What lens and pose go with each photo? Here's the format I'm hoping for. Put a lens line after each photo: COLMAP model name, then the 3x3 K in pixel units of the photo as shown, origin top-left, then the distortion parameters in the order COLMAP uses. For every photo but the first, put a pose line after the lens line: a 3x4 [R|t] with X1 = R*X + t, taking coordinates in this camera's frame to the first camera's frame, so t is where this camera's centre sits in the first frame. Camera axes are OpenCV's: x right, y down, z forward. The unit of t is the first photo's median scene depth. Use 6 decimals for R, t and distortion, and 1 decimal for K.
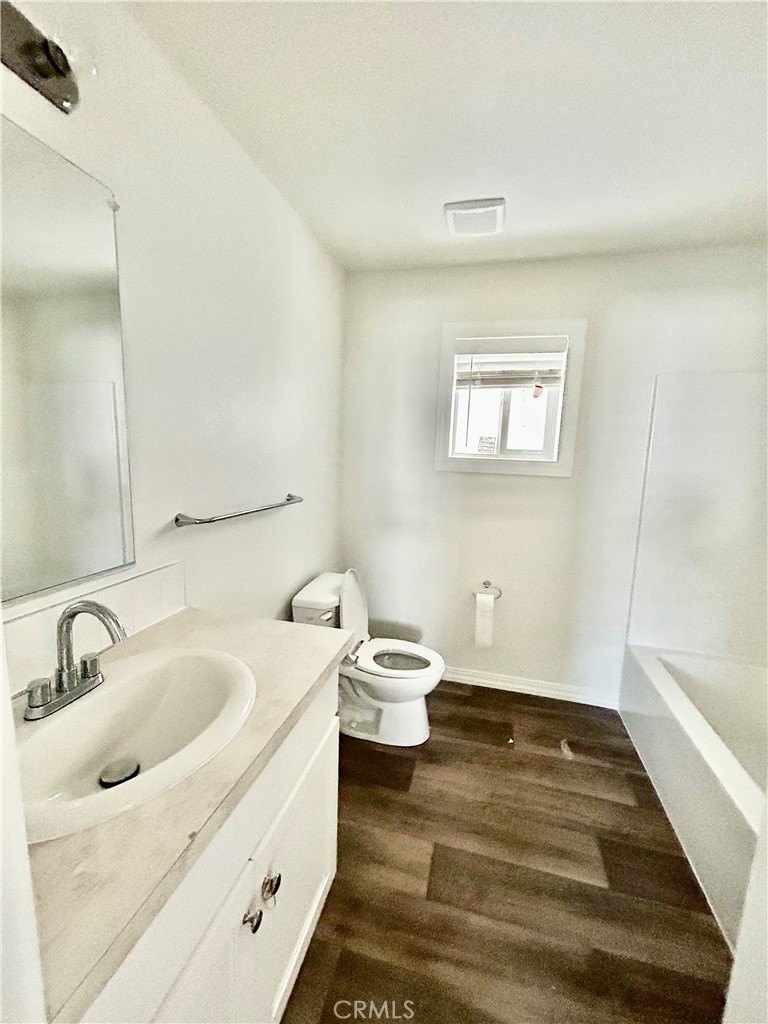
lens RADIAL K [[411.5, 0, 384.0], [0, 411.5, 512.0], [0, 0, 1]] dist [-0.000855, 0.000038]
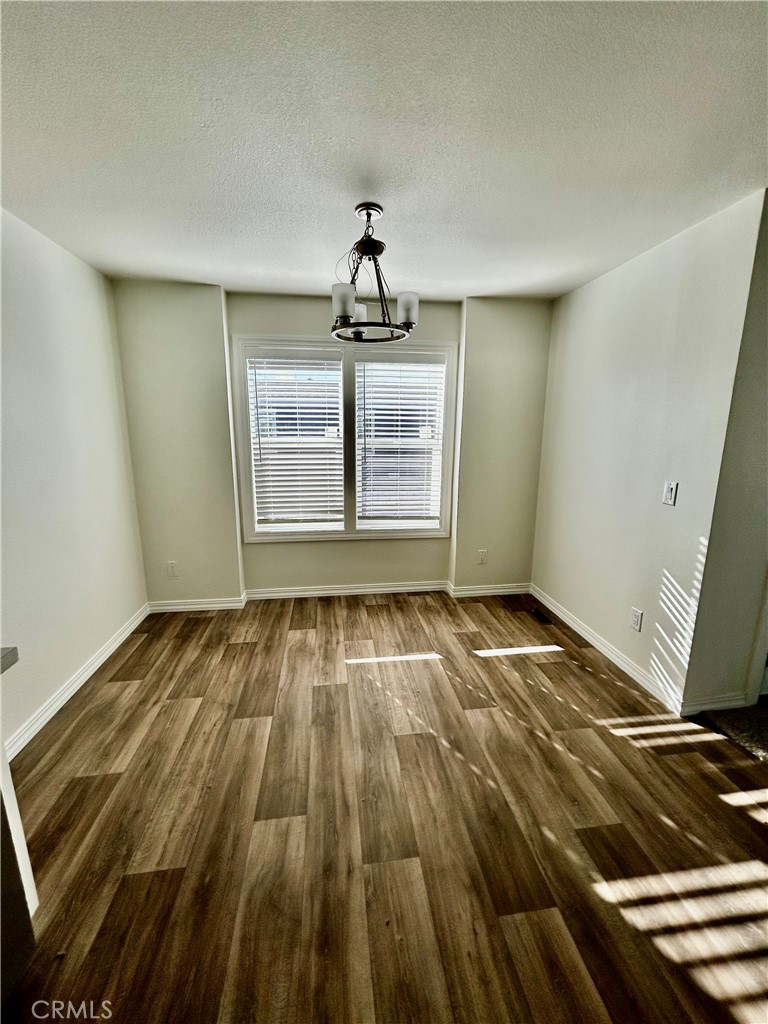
lens RADIAL K [[411.5, 0, 384.0], [0, 411.5, 512.0], [0, 0, 1]] dist [-0.000855, 0.000038]
pose [[-0.375553, -0.212953, 0.902004, -0.777117], [0.126647, 0.952323, 0.277562, -0.177395], [-0.918107, 0.218476, -0.330678, 0.884121]]
